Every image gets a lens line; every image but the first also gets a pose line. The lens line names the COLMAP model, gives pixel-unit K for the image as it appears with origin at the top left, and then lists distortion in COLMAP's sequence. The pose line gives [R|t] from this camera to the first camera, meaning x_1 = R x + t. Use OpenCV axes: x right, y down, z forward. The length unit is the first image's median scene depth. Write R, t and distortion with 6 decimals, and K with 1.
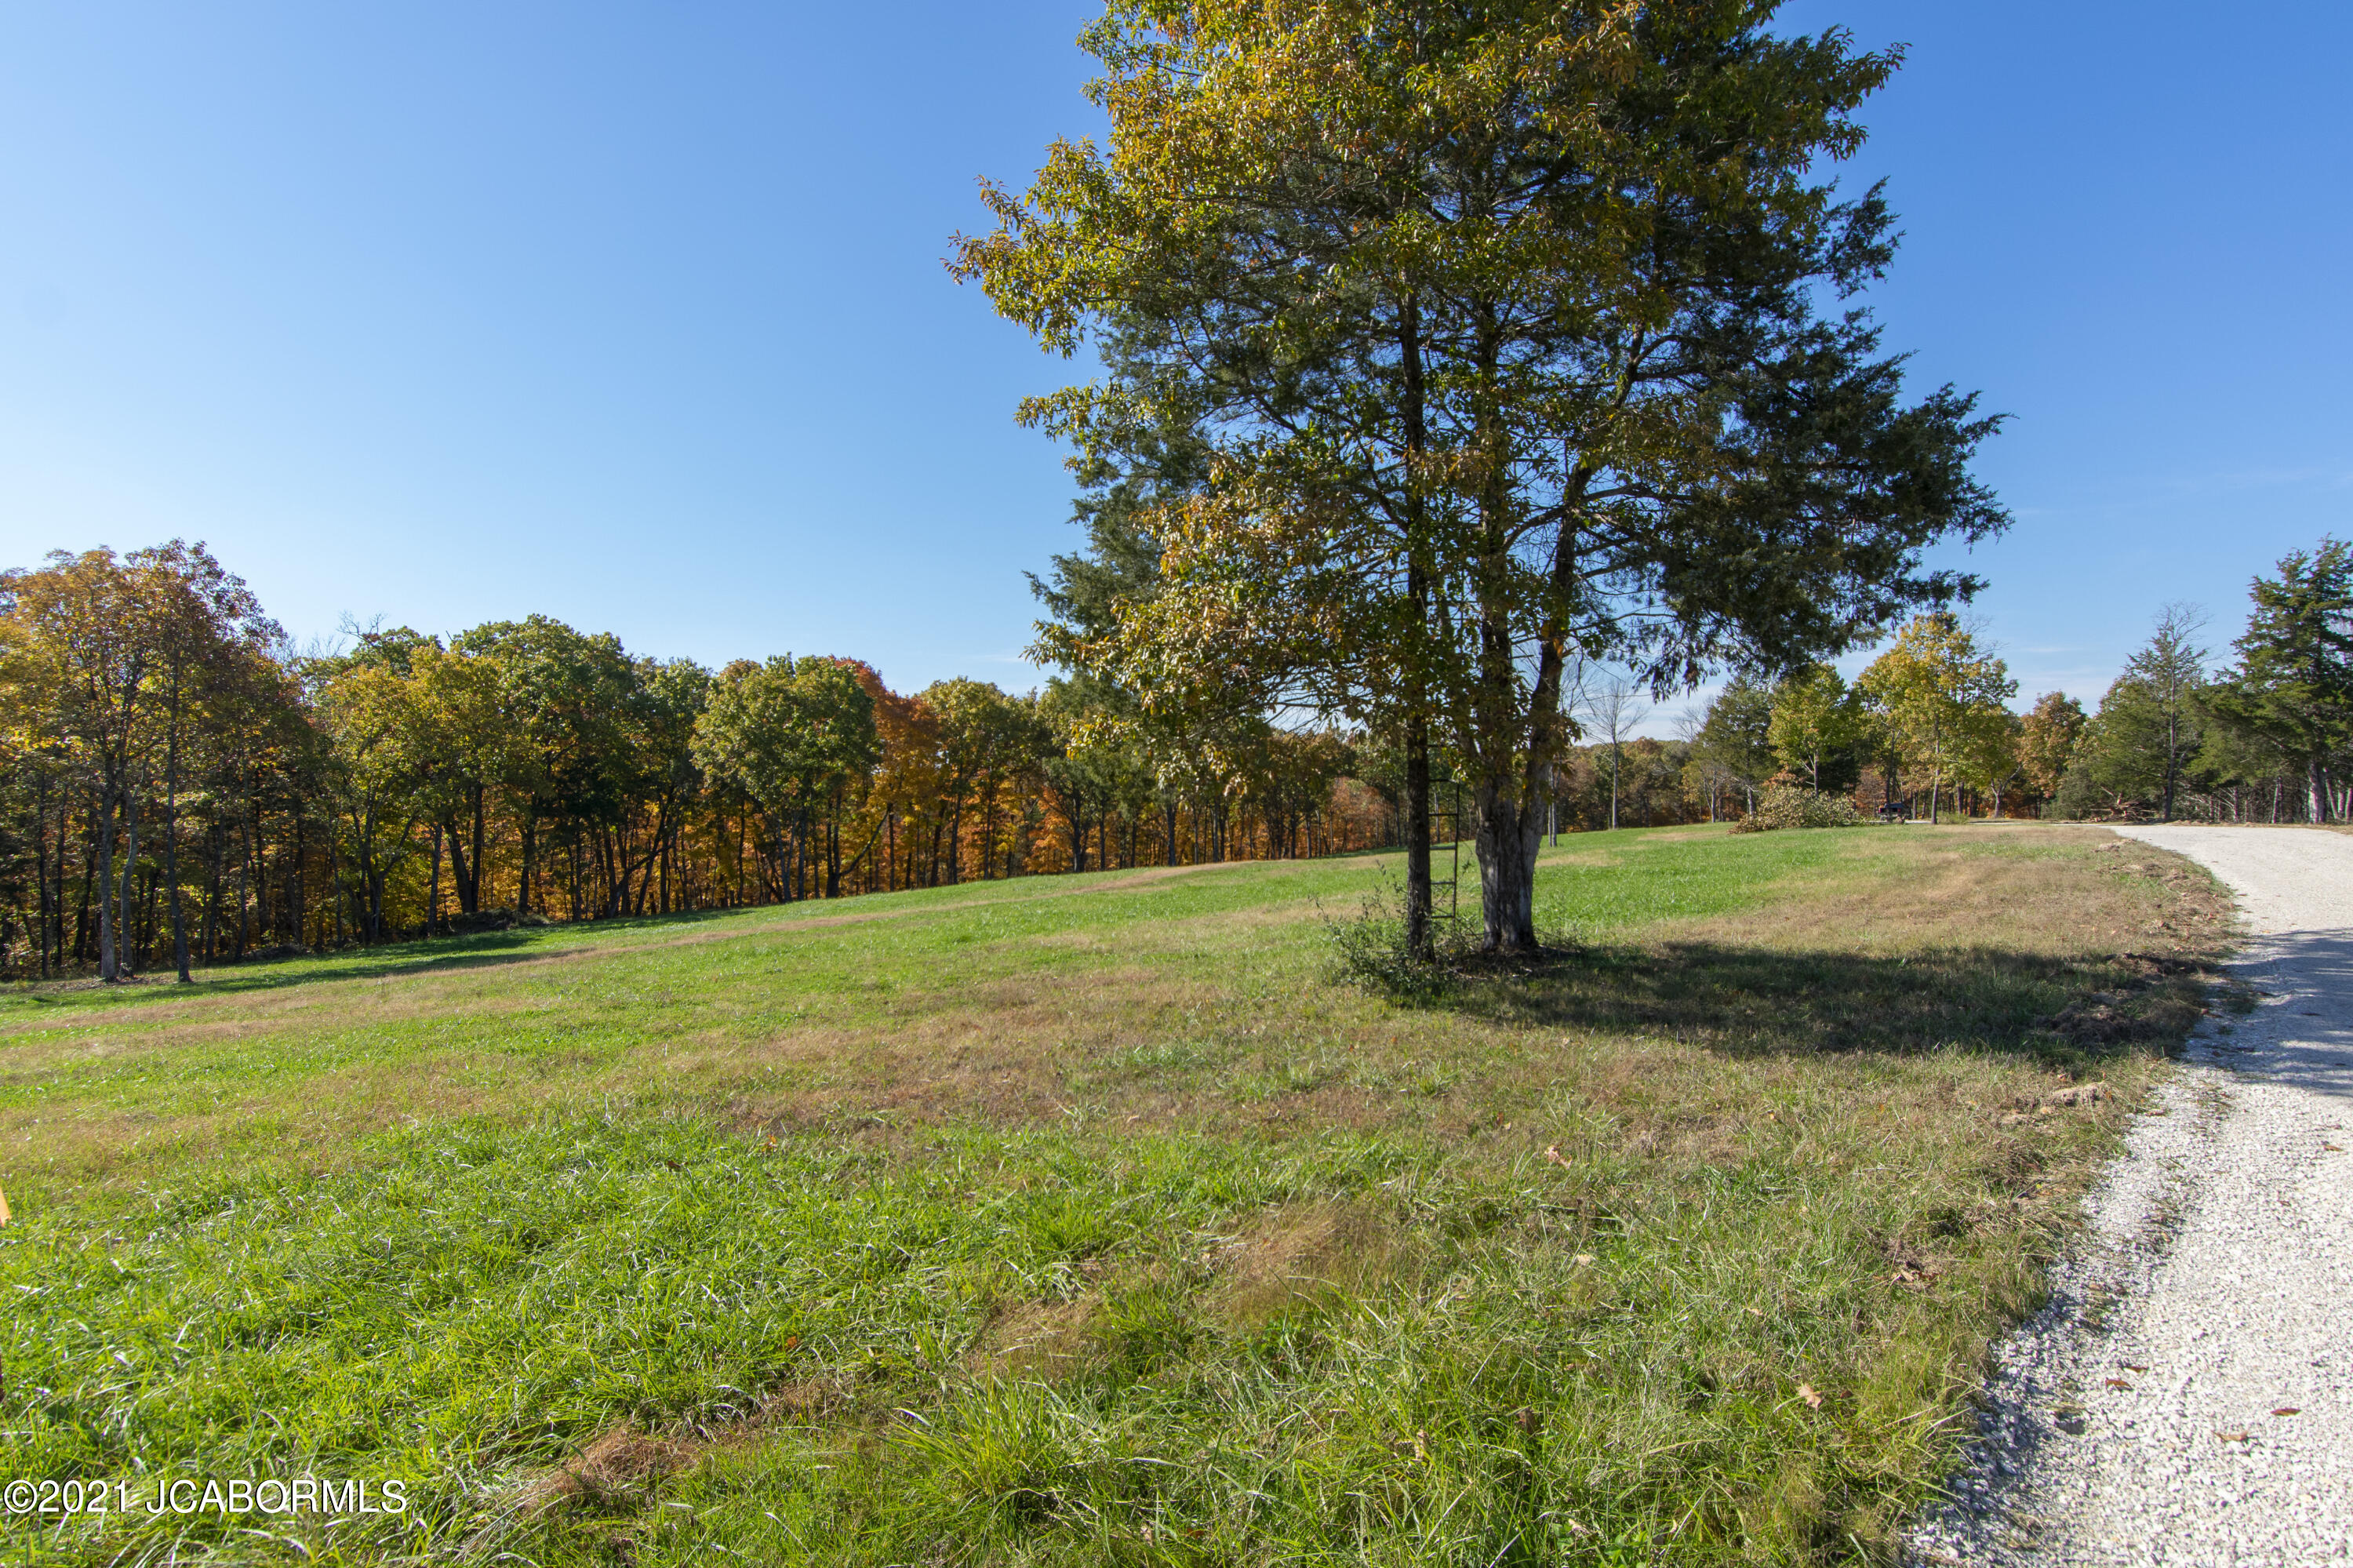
lens RADIAL K [[1240.6, 0, 1181.8], [0, 1240.6, 780.5], [0, 0, 1]] dist [0.003061, -0.001588]
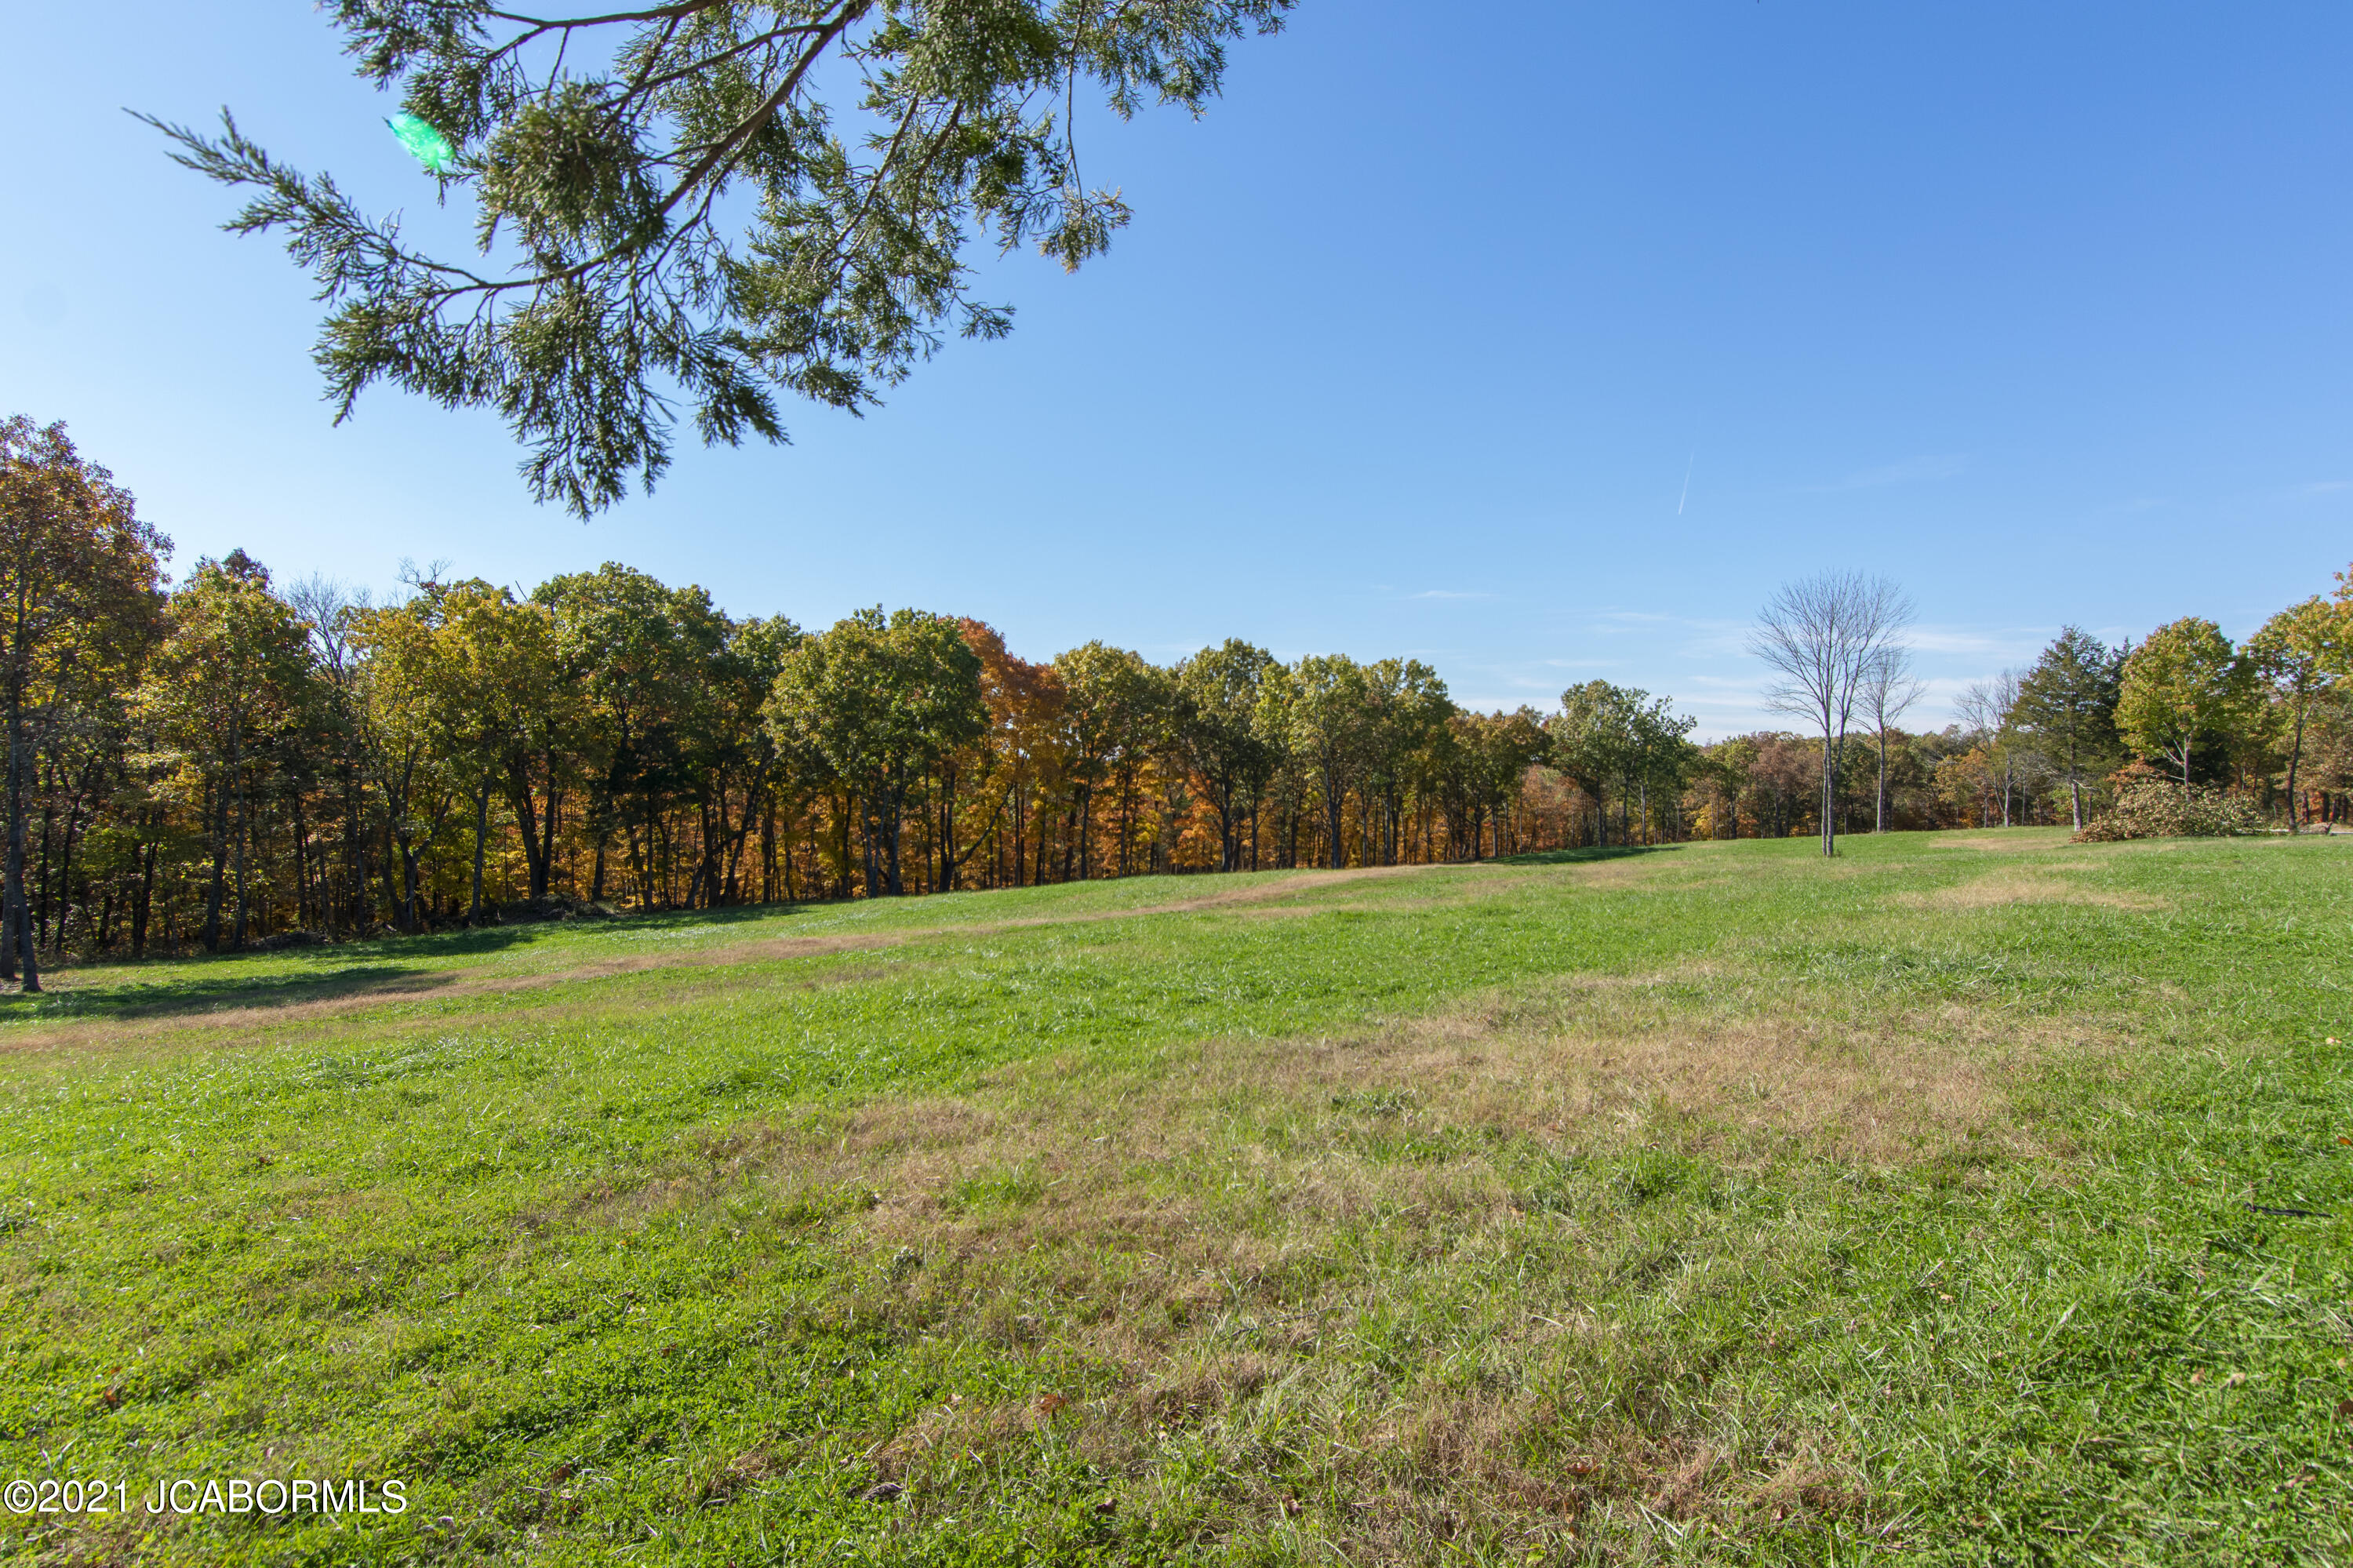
lens RADIAL K [[1240.6, 0, 1181.9], [0, 1240.6, 783.8], [0, 0, 1]] dist [0.003061, -0.001588]
pose [[0.990220, 0.016907, -0.138488, 0.005440], [-0.015451, 0.999814, 0.011585, 0.006211], [0.138658, -0.009332, 0.990296, 0.155415]]
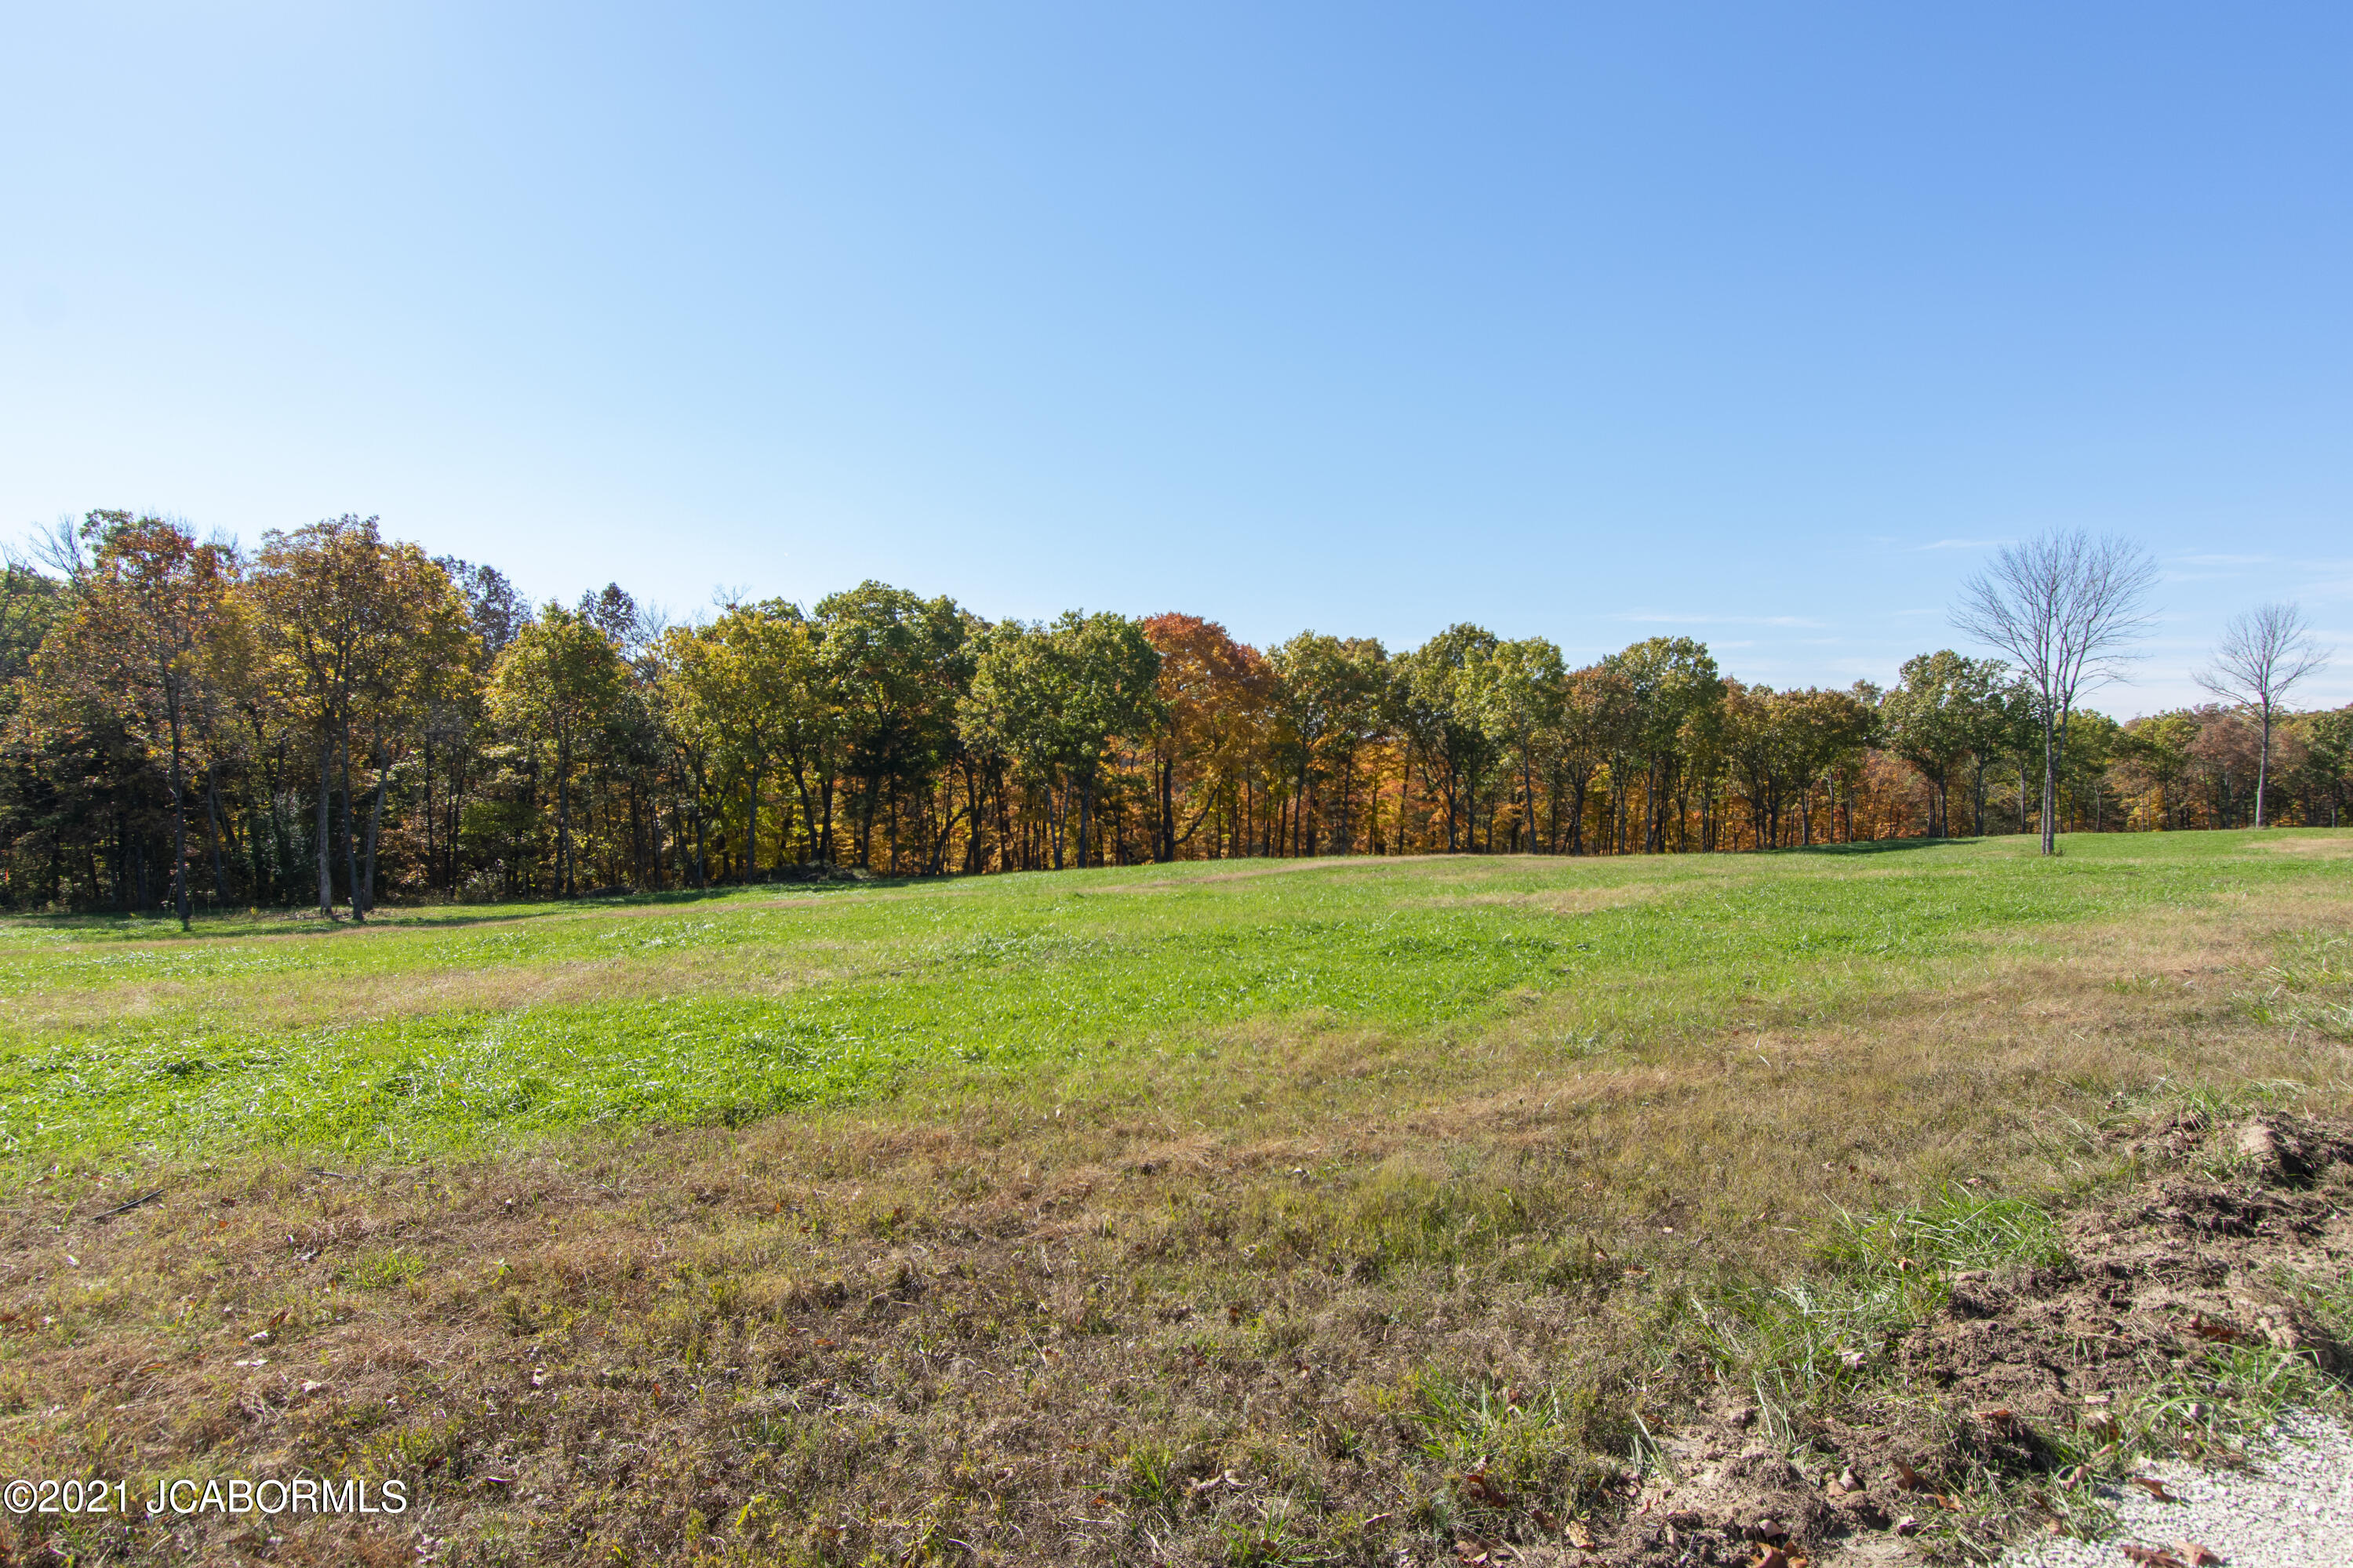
lens RADIAL K [[1240.6, 0, 1187.8], [0, 1240.6, 771.9], [0, 0, 1]] dist [0.003061, -0.001588]
pose [[0.897635, 0.021983, -0.440192, 0.152604], [-0.012183, 0.999611, 0.025077, -0.002520], [0.440572, -0.017147, 0.897554, 0.159713]]
